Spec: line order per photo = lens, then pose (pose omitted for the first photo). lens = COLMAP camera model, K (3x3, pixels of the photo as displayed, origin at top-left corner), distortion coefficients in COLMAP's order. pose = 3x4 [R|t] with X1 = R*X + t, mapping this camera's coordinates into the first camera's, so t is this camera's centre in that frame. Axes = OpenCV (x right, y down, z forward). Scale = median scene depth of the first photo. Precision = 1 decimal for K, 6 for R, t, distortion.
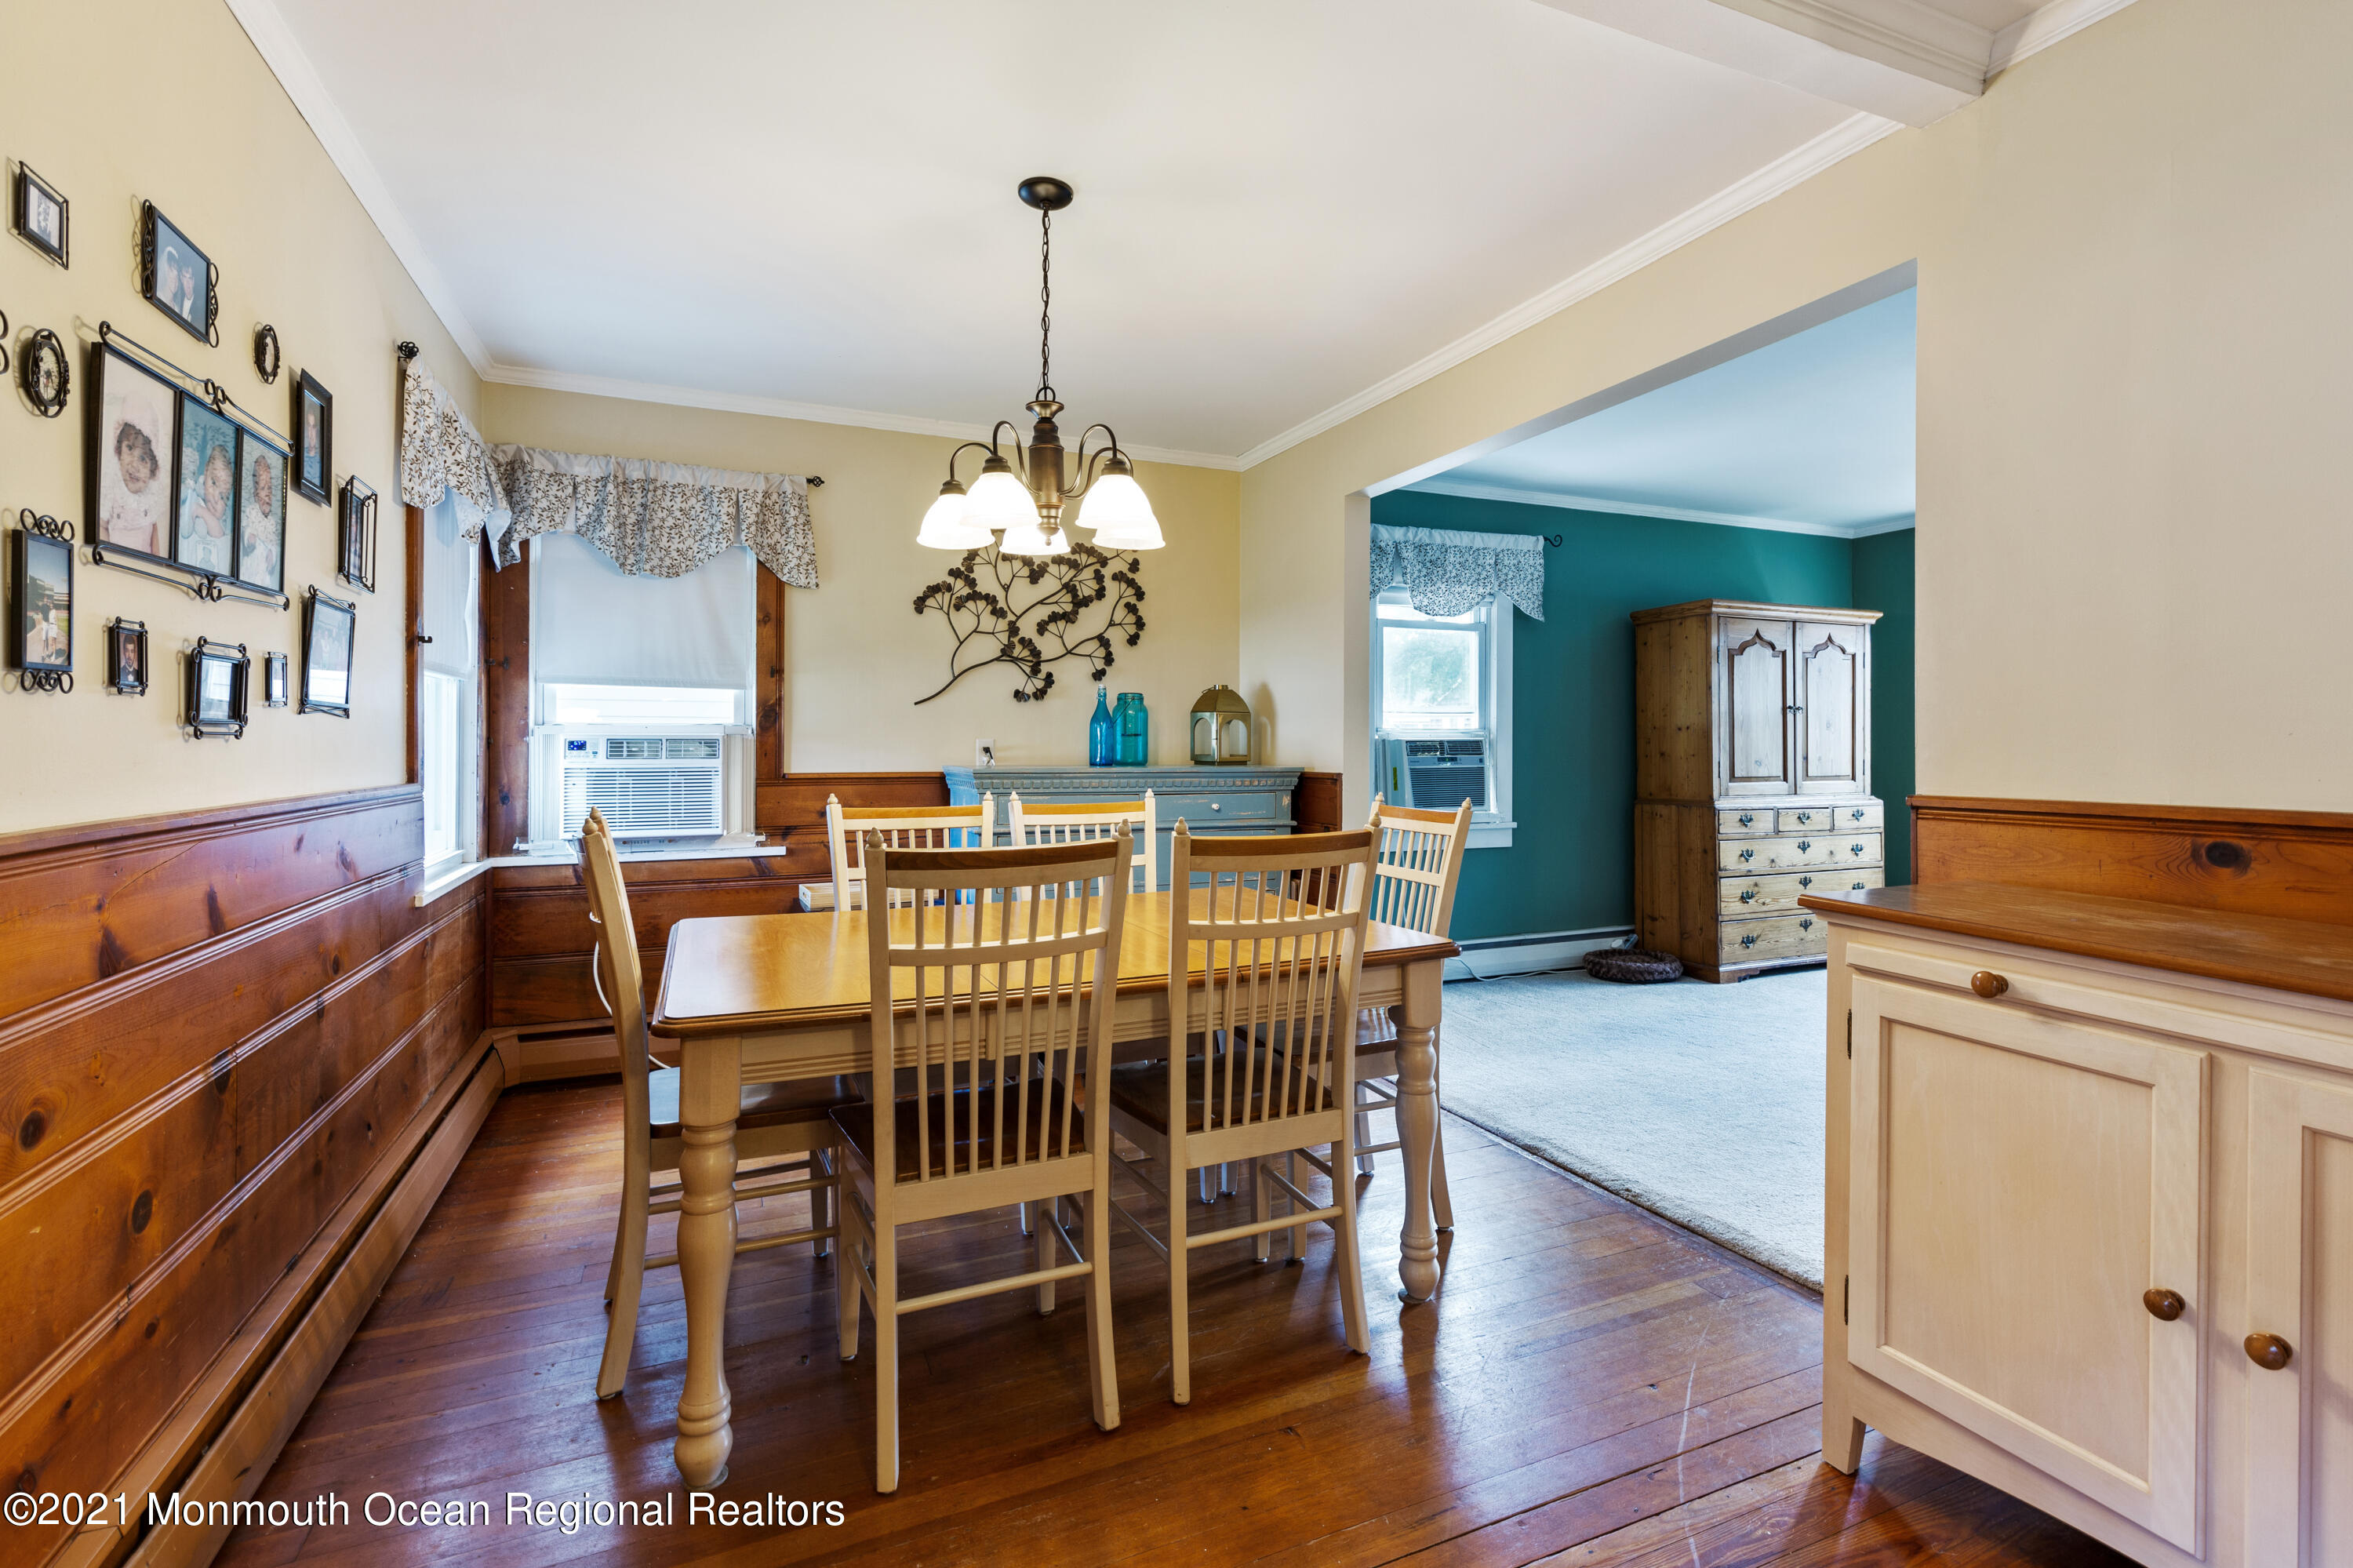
lens RADIAL K [[1077.7, 0, 1203.8], [0, 1077.7, 748.1], [0, 0, 1]] dist [0.004190, 0.000565]
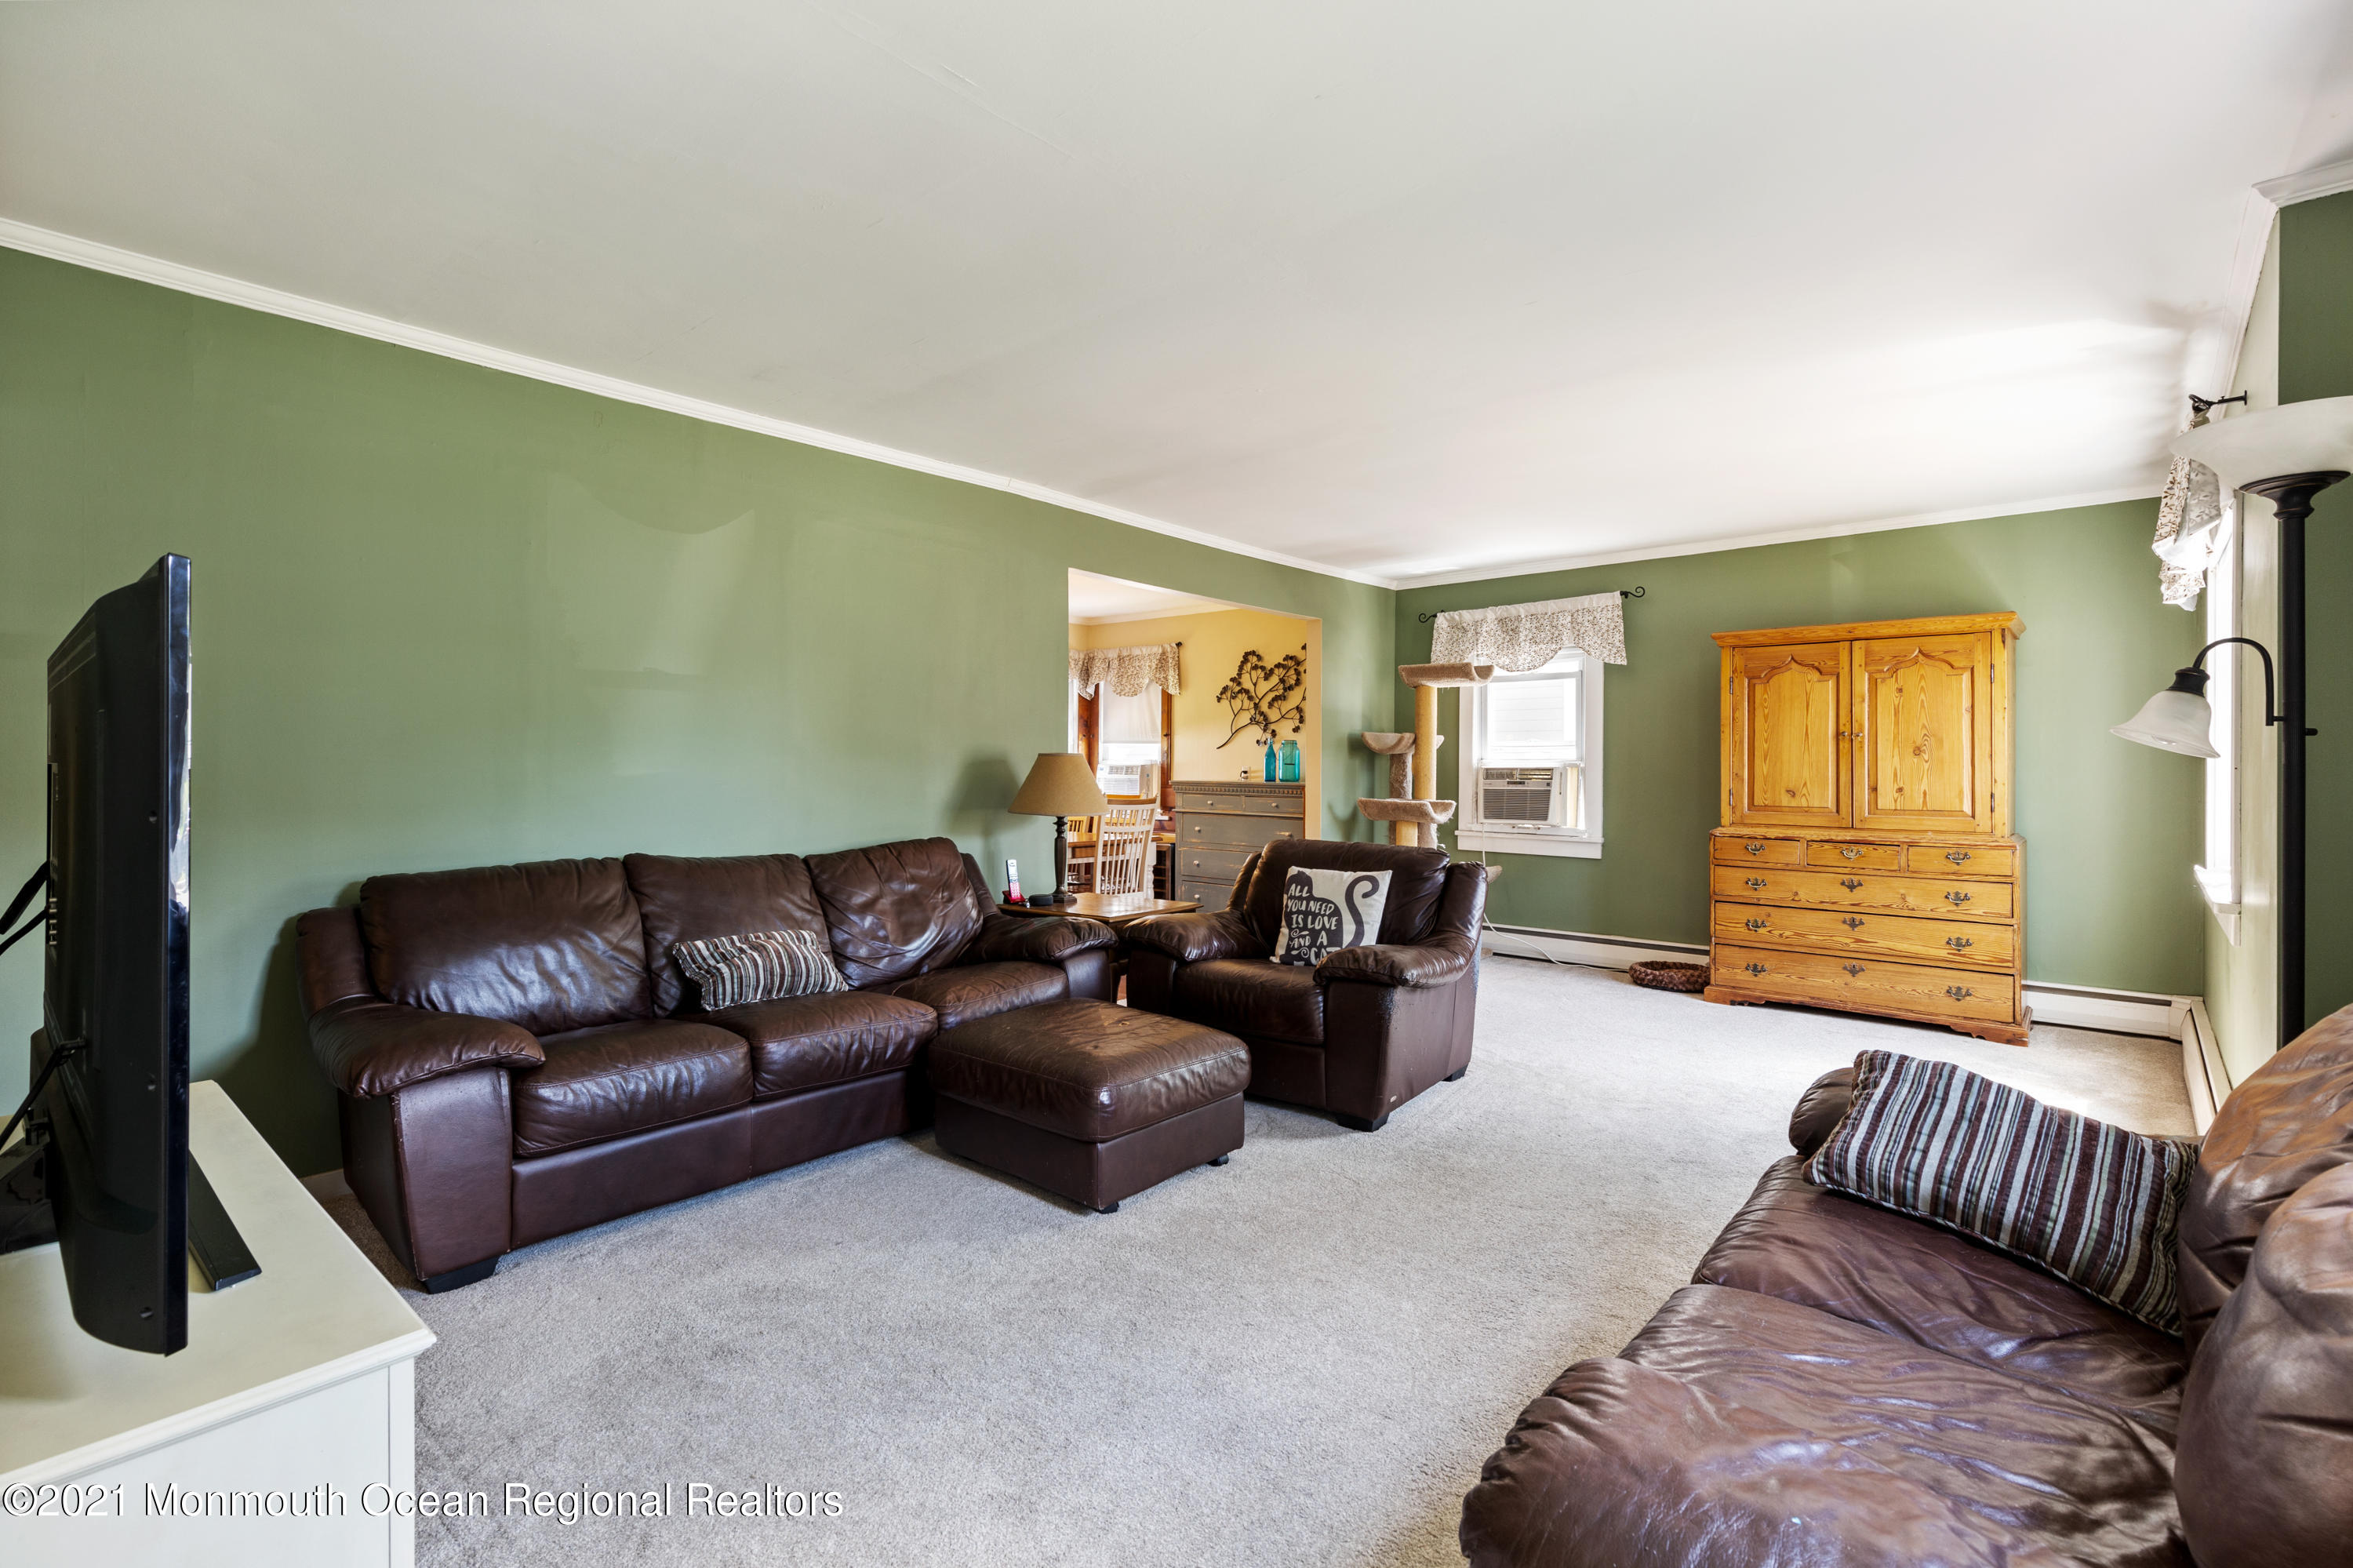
lens RADIAL K [[1077.7, 0, 1203.8], [0, 1077.7, 748.1], [0, 0, 1]] dist [0.004190, 0.000565]
pose [[0.430676, -0.012513, -0.902420, 1.413283], [-0.006523, 0.999835, -0.016977, -0.007418], [0.902483, 0.013198, 0.430523, 0.121975]]
